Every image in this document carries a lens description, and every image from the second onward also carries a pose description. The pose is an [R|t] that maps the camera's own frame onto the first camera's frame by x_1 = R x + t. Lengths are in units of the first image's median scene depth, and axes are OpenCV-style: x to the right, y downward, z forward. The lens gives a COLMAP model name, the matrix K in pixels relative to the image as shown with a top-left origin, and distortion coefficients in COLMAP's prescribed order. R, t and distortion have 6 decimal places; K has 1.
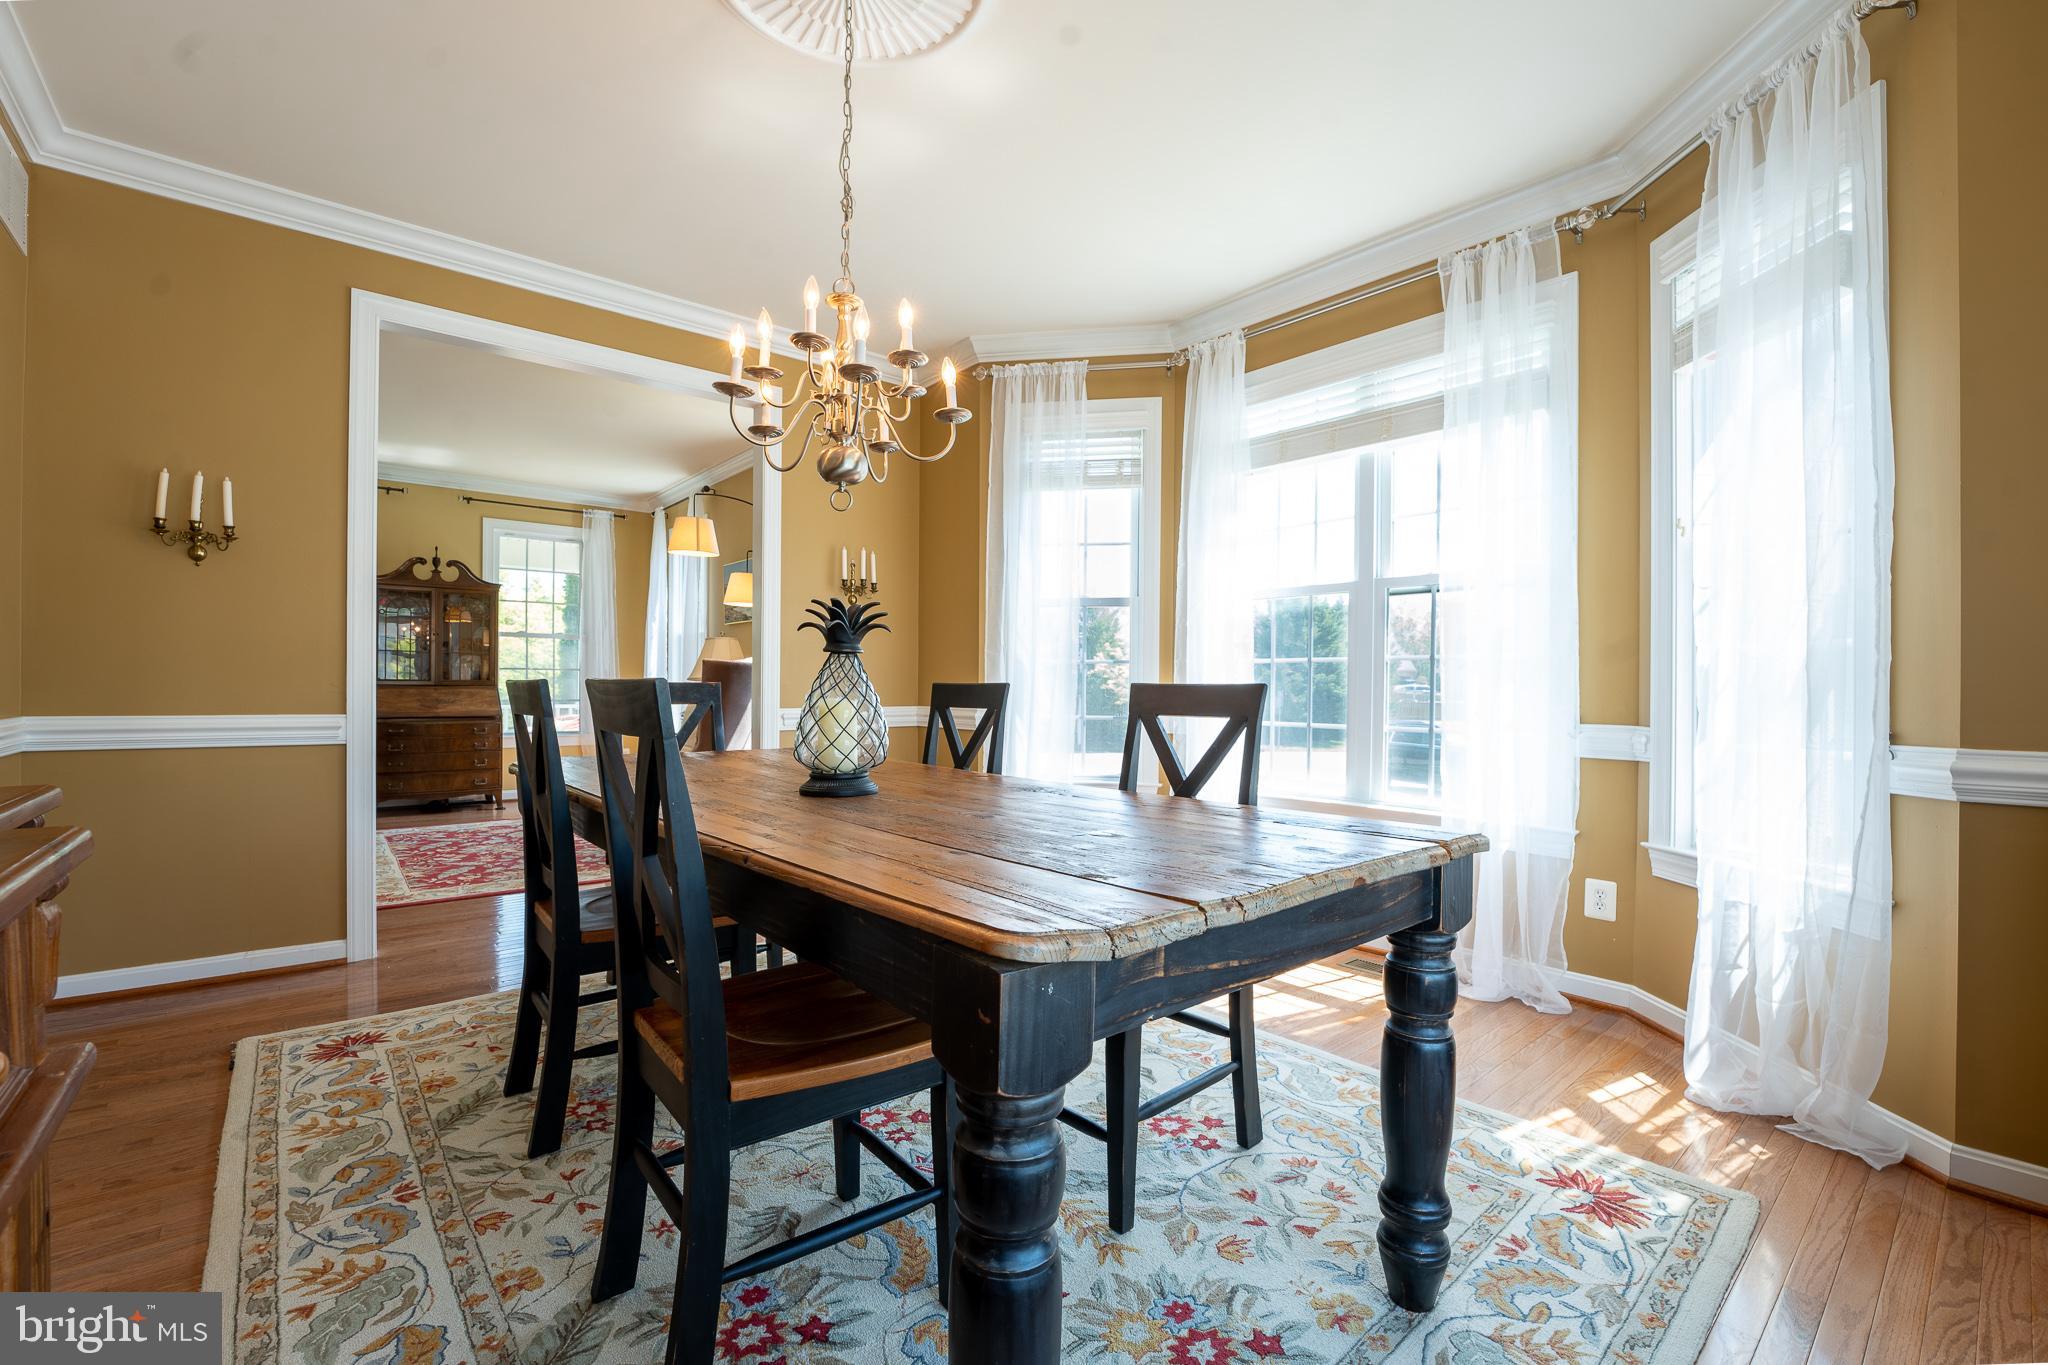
lens RADIAL K [[843.9, 0, 1025.8], [0, 843.9, 682.9], [0, 0, 1]] dist [-0.029210, 0.003838]
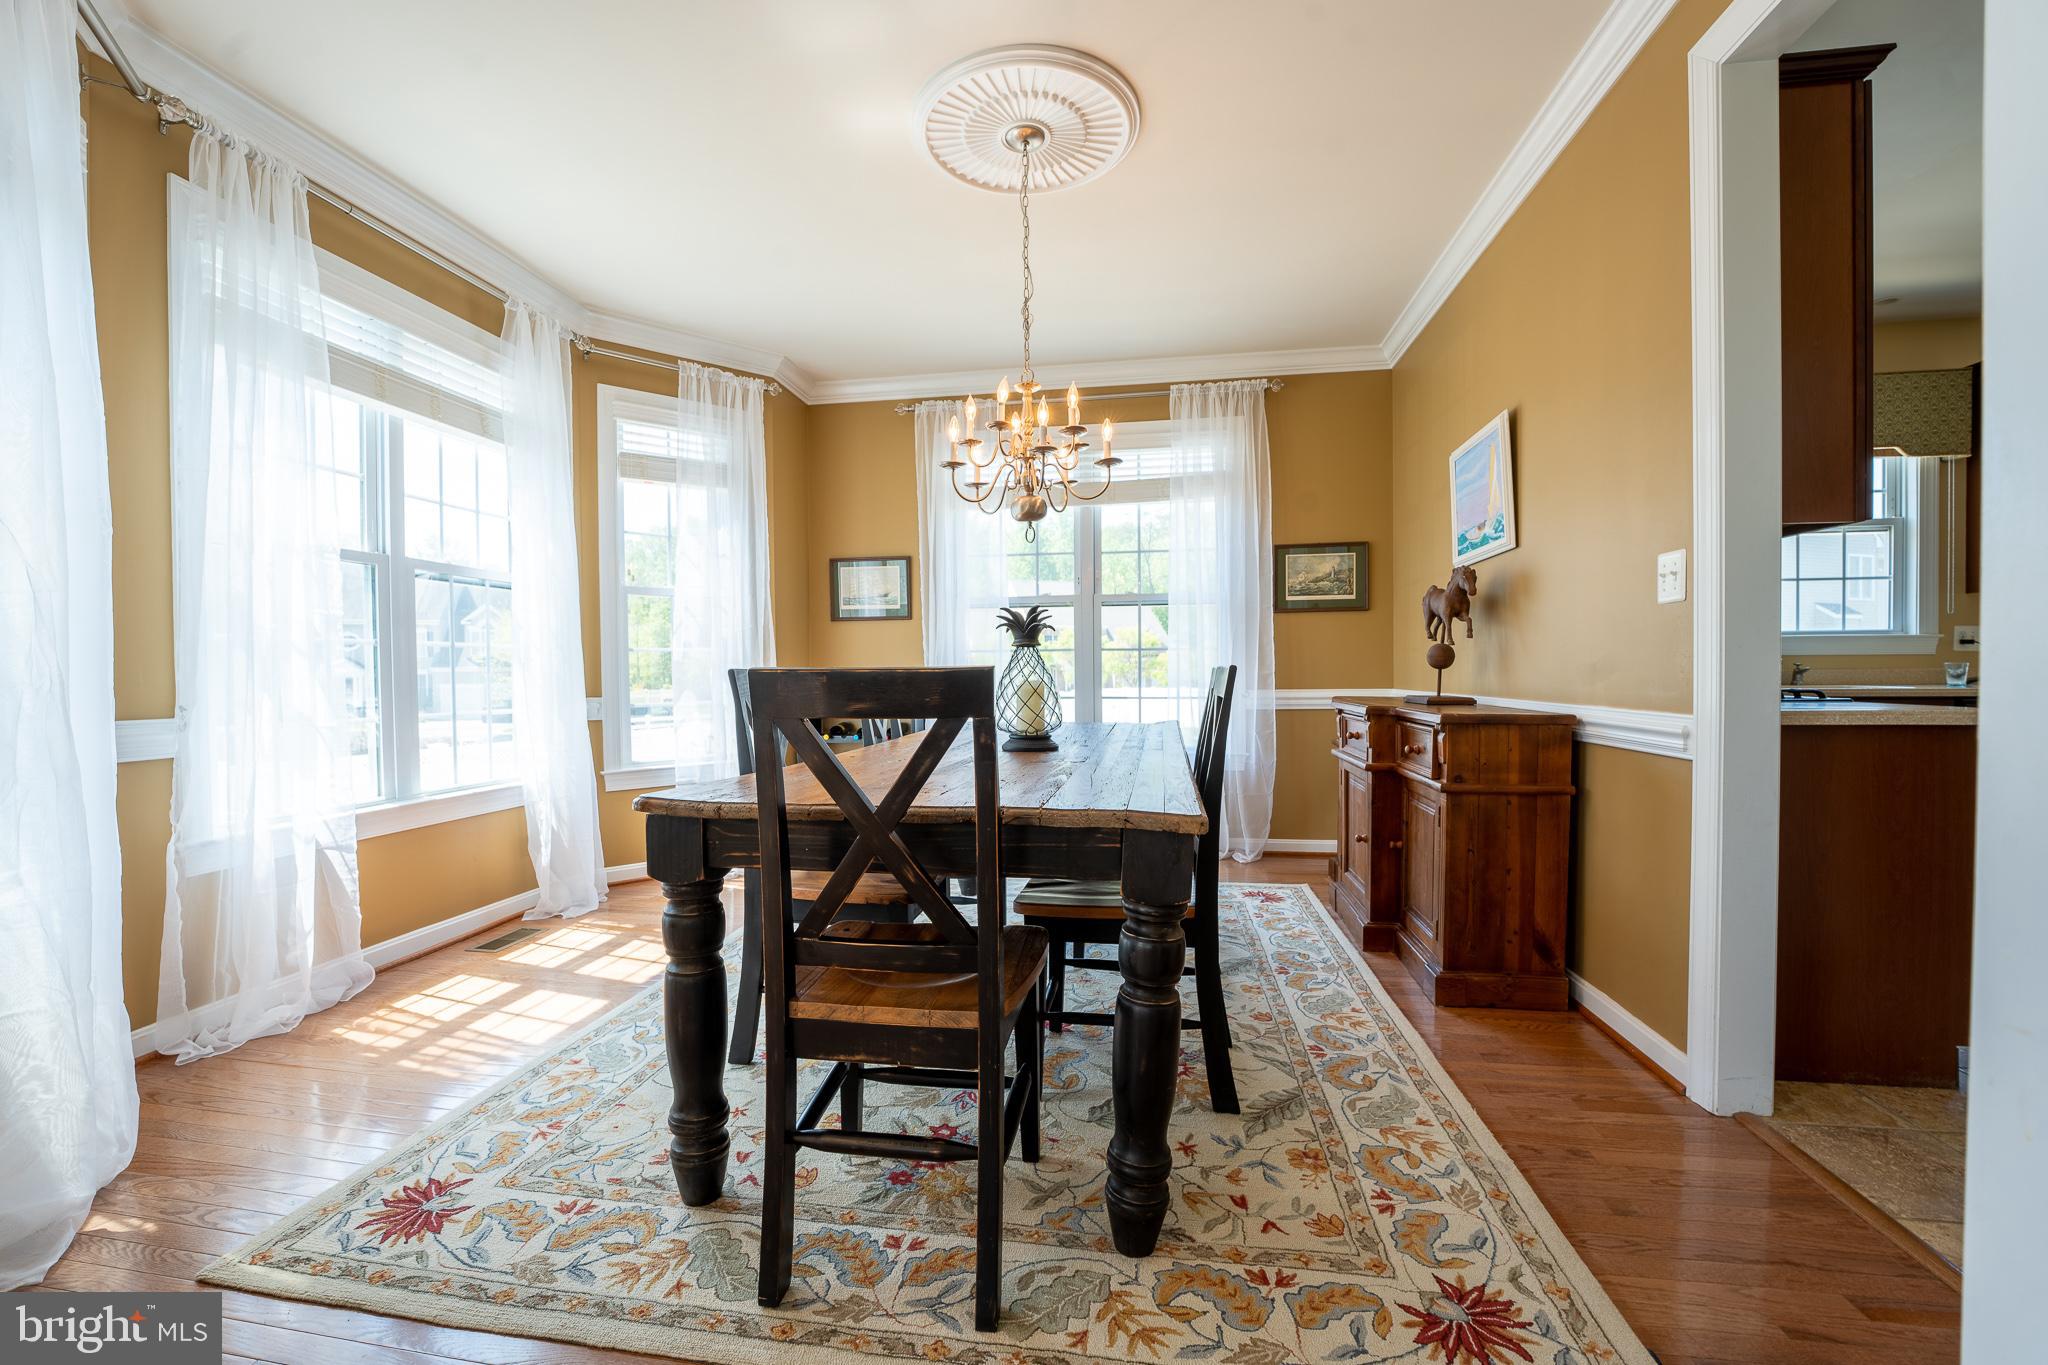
lens RADIAL K [[843.9, 0, 1013.0], [0, 843.9, 690.2], [0, 0, 1]] dist [-0.029210, 0.003838]
pose [[-0.629041, -0.014538, 0.777236, -1.303873], [0.005685, 0.999712, 0.023301, 0.008072], [-0.777351, 0.019076, -0.628778, 1.948173]]
